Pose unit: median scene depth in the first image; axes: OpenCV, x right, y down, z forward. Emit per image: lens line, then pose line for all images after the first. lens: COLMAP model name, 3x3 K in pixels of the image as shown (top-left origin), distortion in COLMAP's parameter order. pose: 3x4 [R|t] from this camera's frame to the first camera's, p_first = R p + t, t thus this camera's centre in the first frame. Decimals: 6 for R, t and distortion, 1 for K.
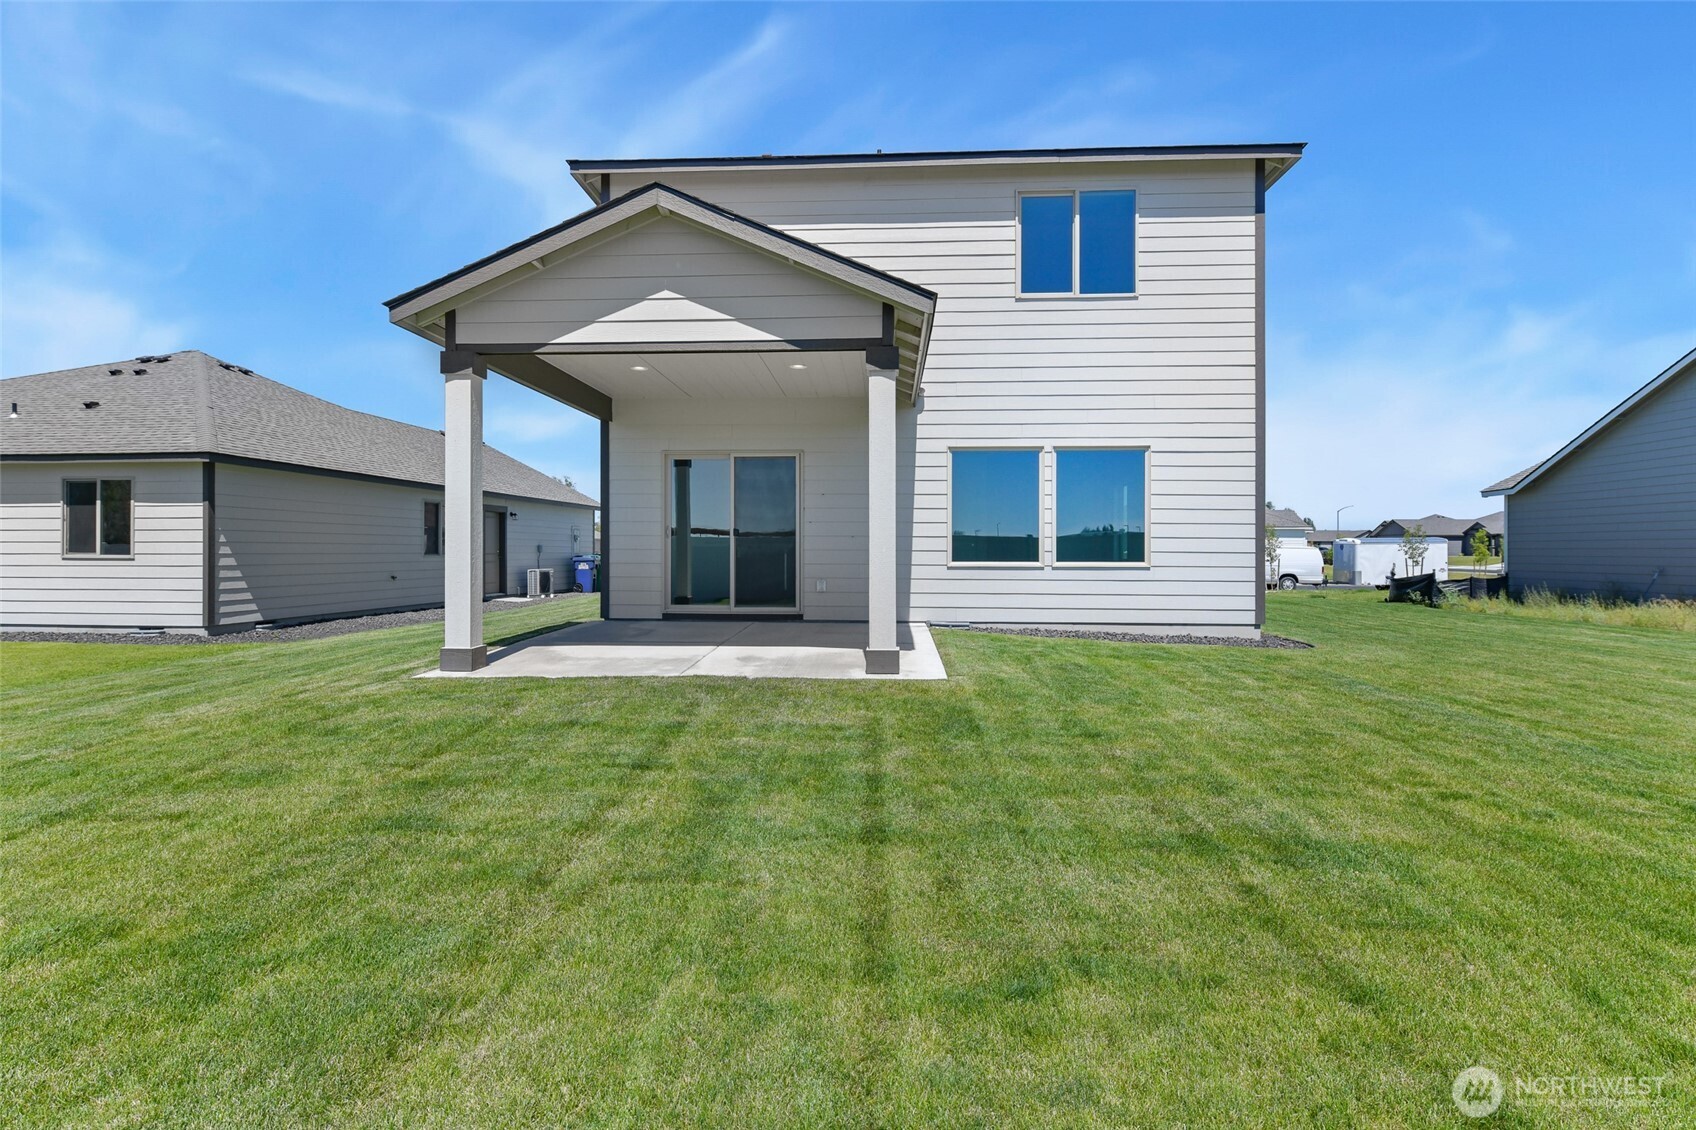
lens RADIAL K [[791.5, 0, 849.0], [0, 791.5, 554.2], [0, 0, 1]] dist [-0.003146, 0.000575]
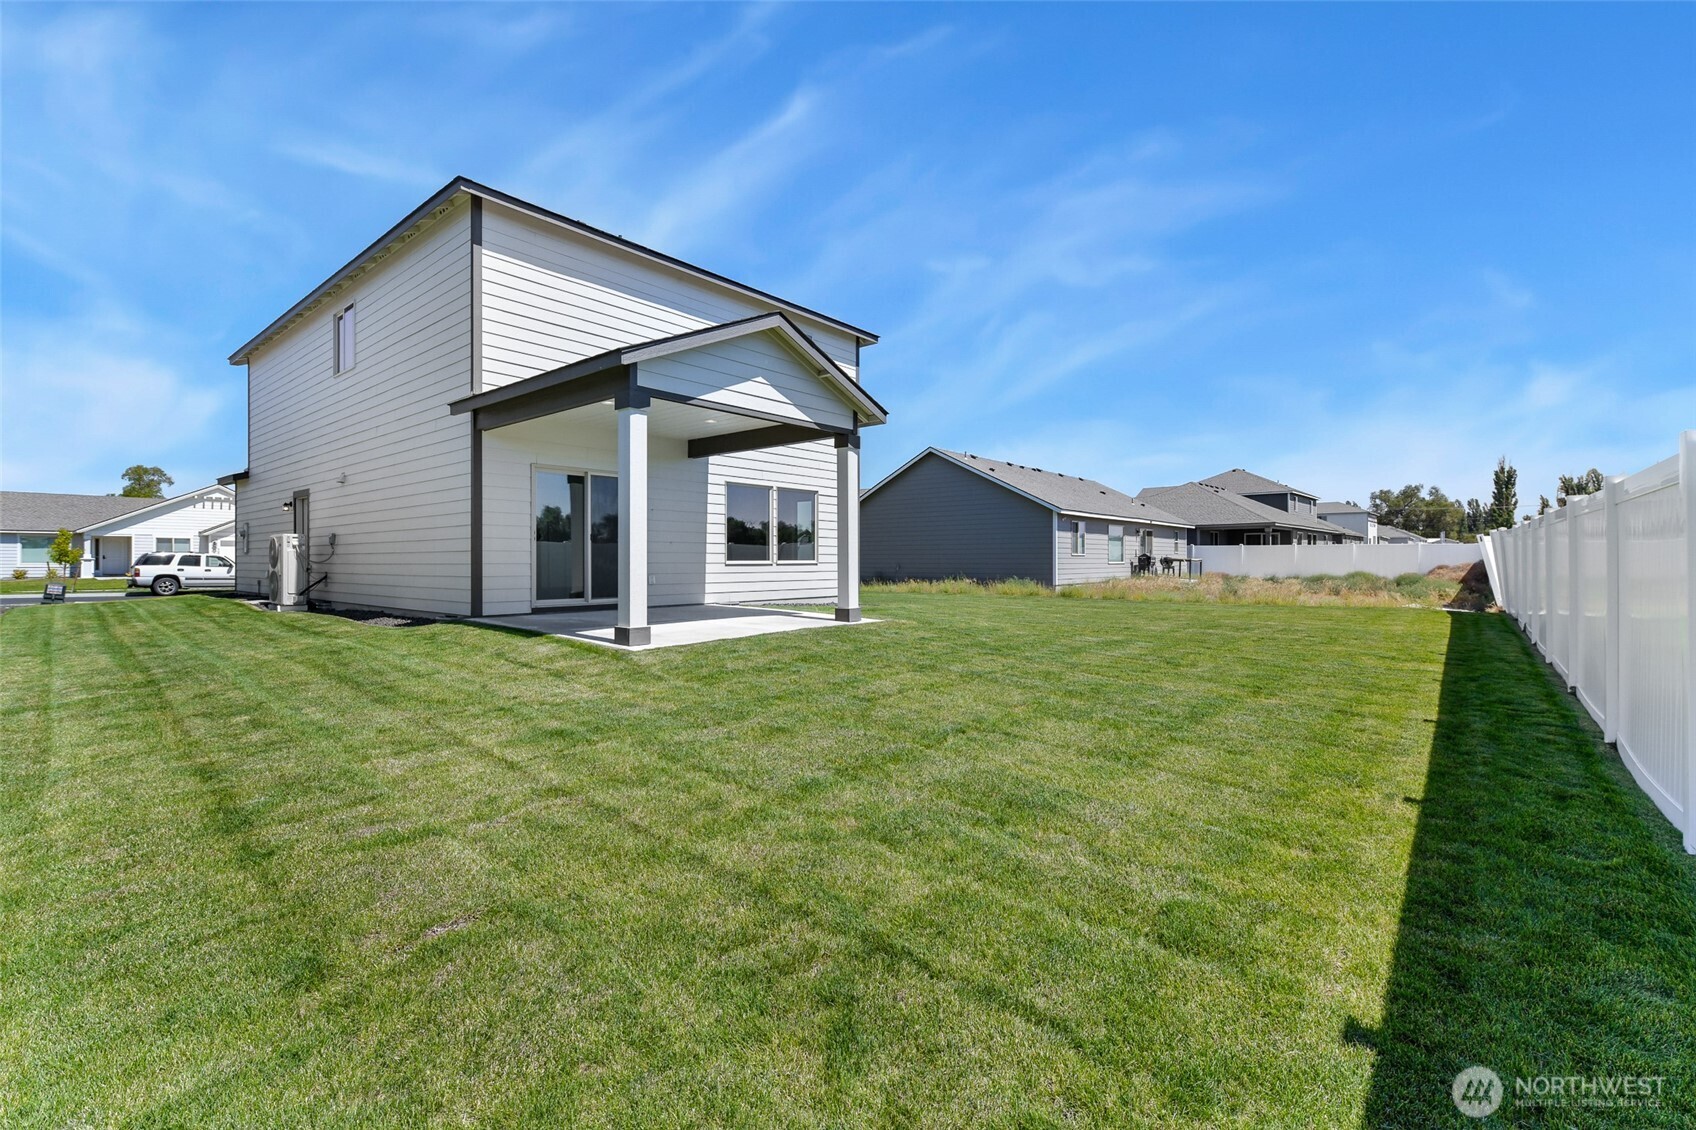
lens RADIAL K [[730.6, 0, 847.9], [0, 730.6, 551.7], [0, 0, 1]] dist [-0.012311, 0.000212]
pose [[0.603060, 0.006913, 0.797666, -0.805308], [0.005048, 0.999909, -0.012482, 0.010419], [-0.797679, 0.011554, 0.602971, 0.023088]]
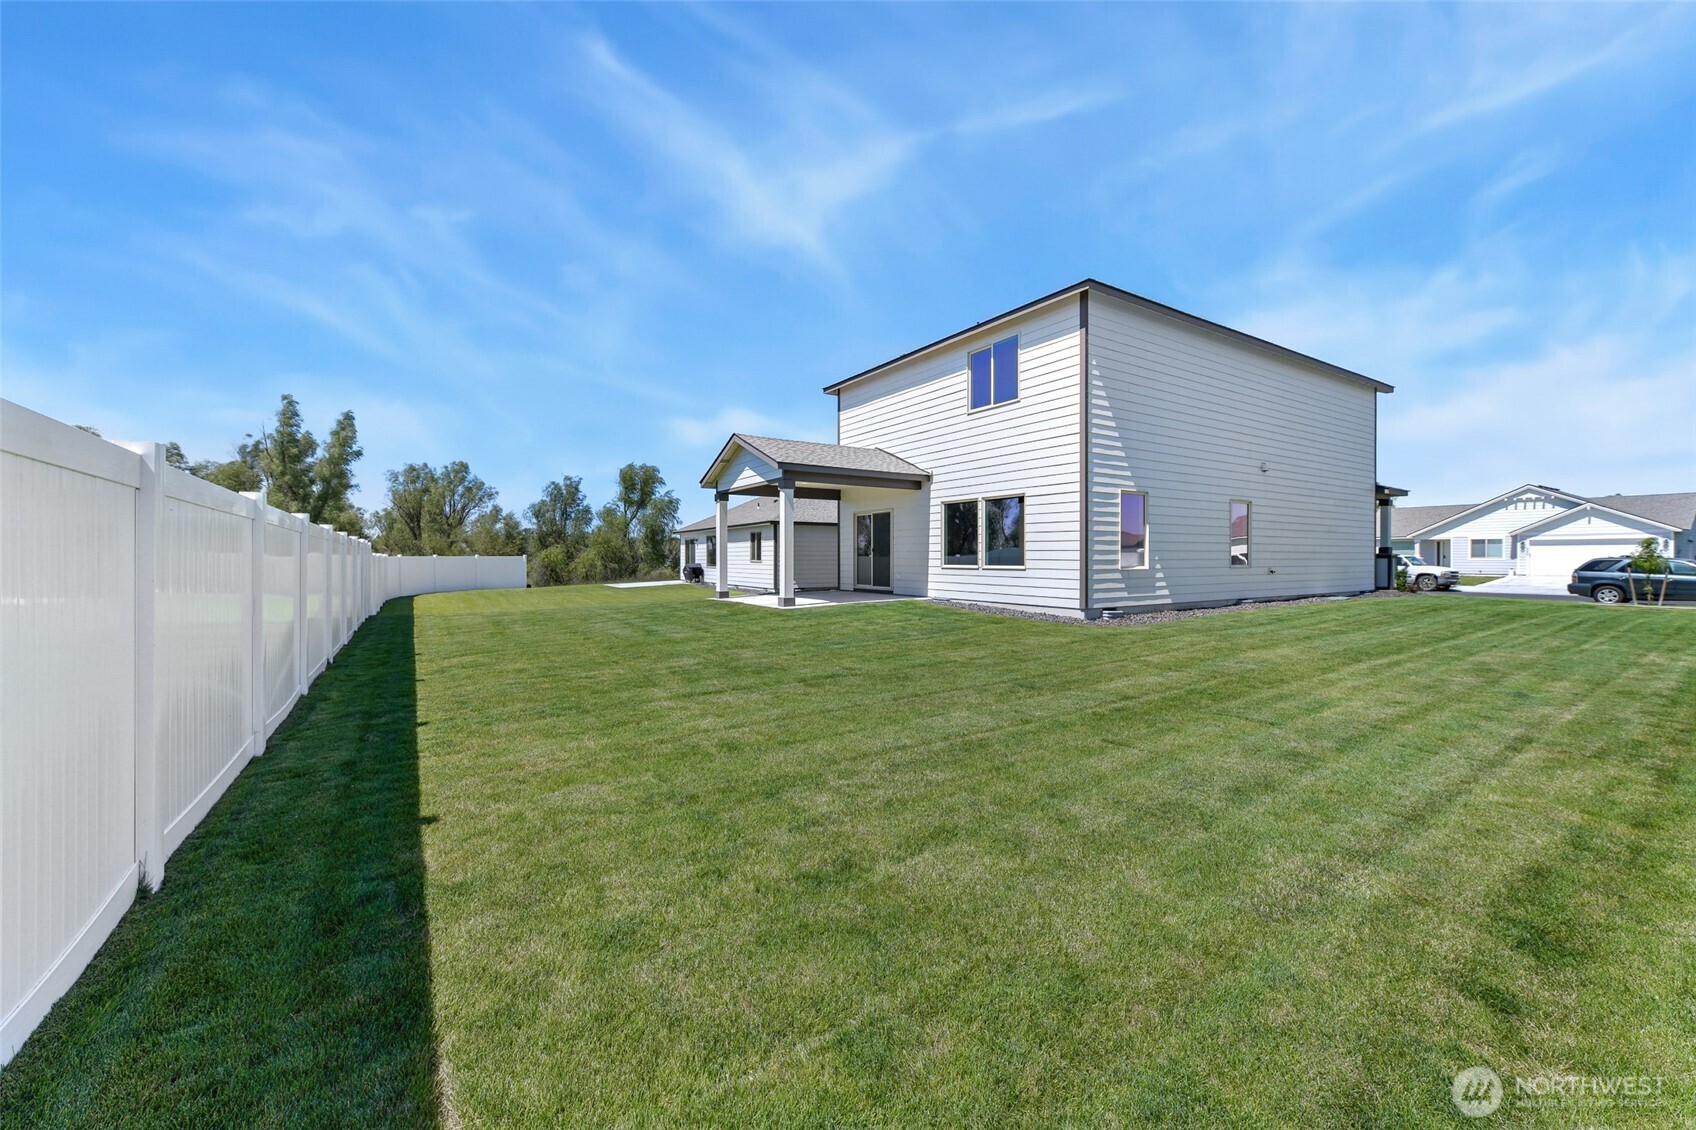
lens RADIAL K [[679.9, 0, 841.8], [0, 679.9, 563.1], [0, 0, 1]] dist [0.000765, 0.000001]
pose [[0.573482, 0.005269, -0.819201, 1.282559], [-0.002597, 0.999986, 0.004614, -0.001486], [0.819214, -0.000518, 0.573488, -0.084221]]
